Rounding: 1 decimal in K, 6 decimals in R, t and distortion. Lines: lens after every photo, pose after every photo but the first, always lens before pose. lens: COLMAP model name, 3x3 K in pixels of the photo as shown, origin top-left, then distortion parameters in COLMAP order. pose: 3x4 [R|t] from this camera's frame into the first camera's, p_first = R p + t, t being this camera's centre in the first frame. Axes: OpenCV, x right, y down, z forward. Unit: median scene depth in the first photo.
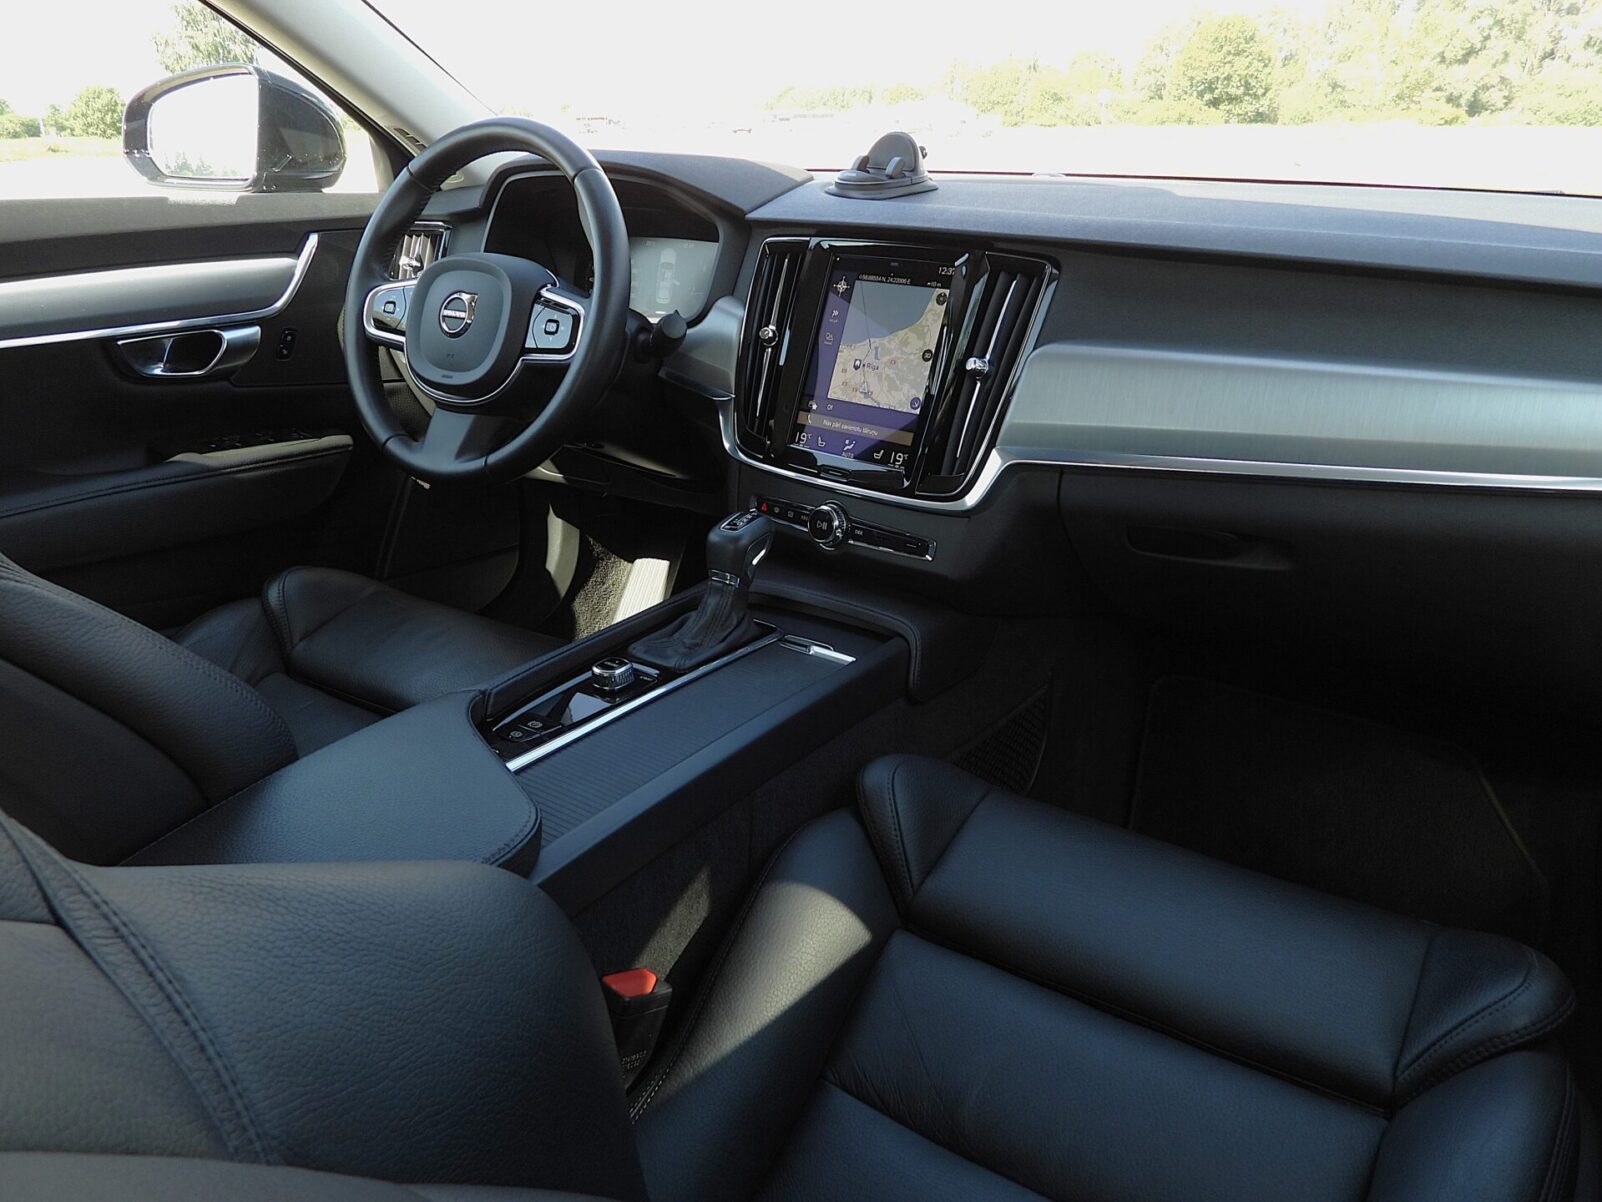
lens RADIAL K [[1153.2, 0, 801.0], [0, 1153.2, 601.0], [0, 0, 1]] dist [-0.007233, -0.004140]
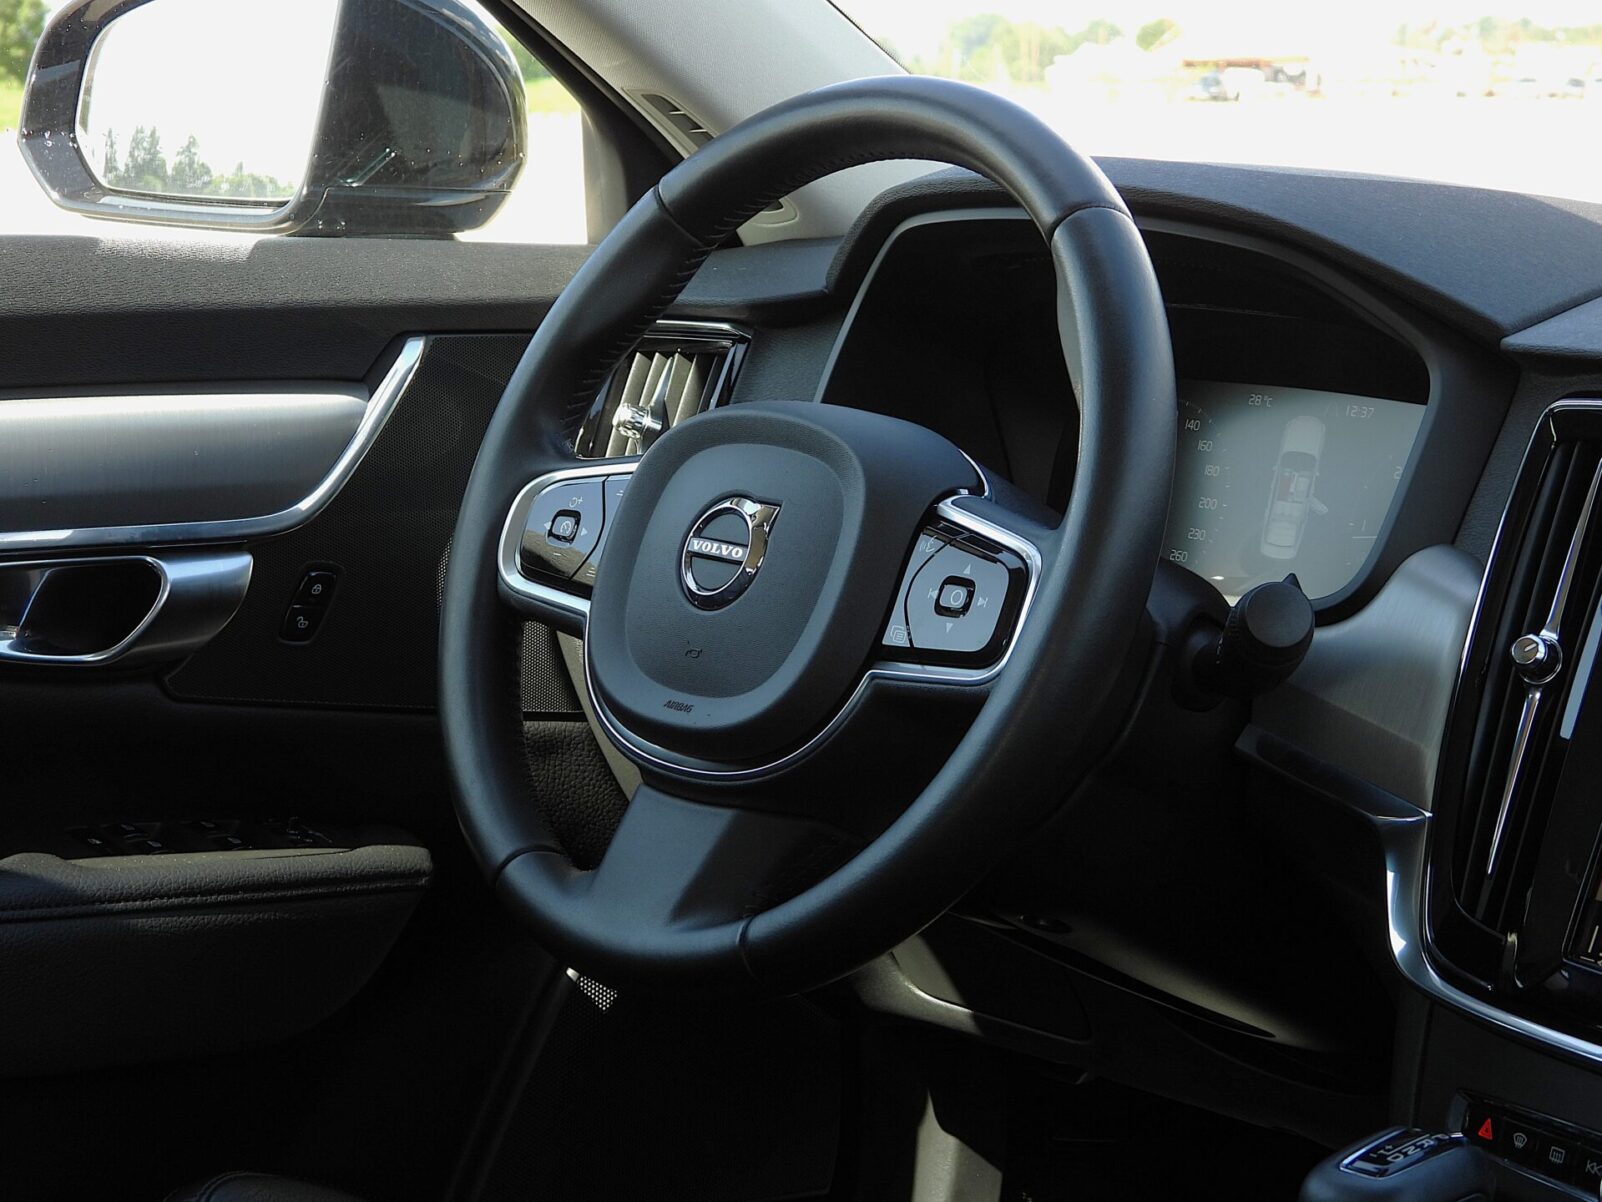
lens RADIAL K [[3559.6, 0, 801.0], [0, 3559.6, 601.0], [0, 0, 1]] dist [-0.054531, -0.229902]
pose [[0.958856, 0.060002, -0.277478, 0.055252], [-0.125952, 0.965860, -0.226384, 0.032353], [0.254421, 0.252019, 0.933679, -0.097813]]
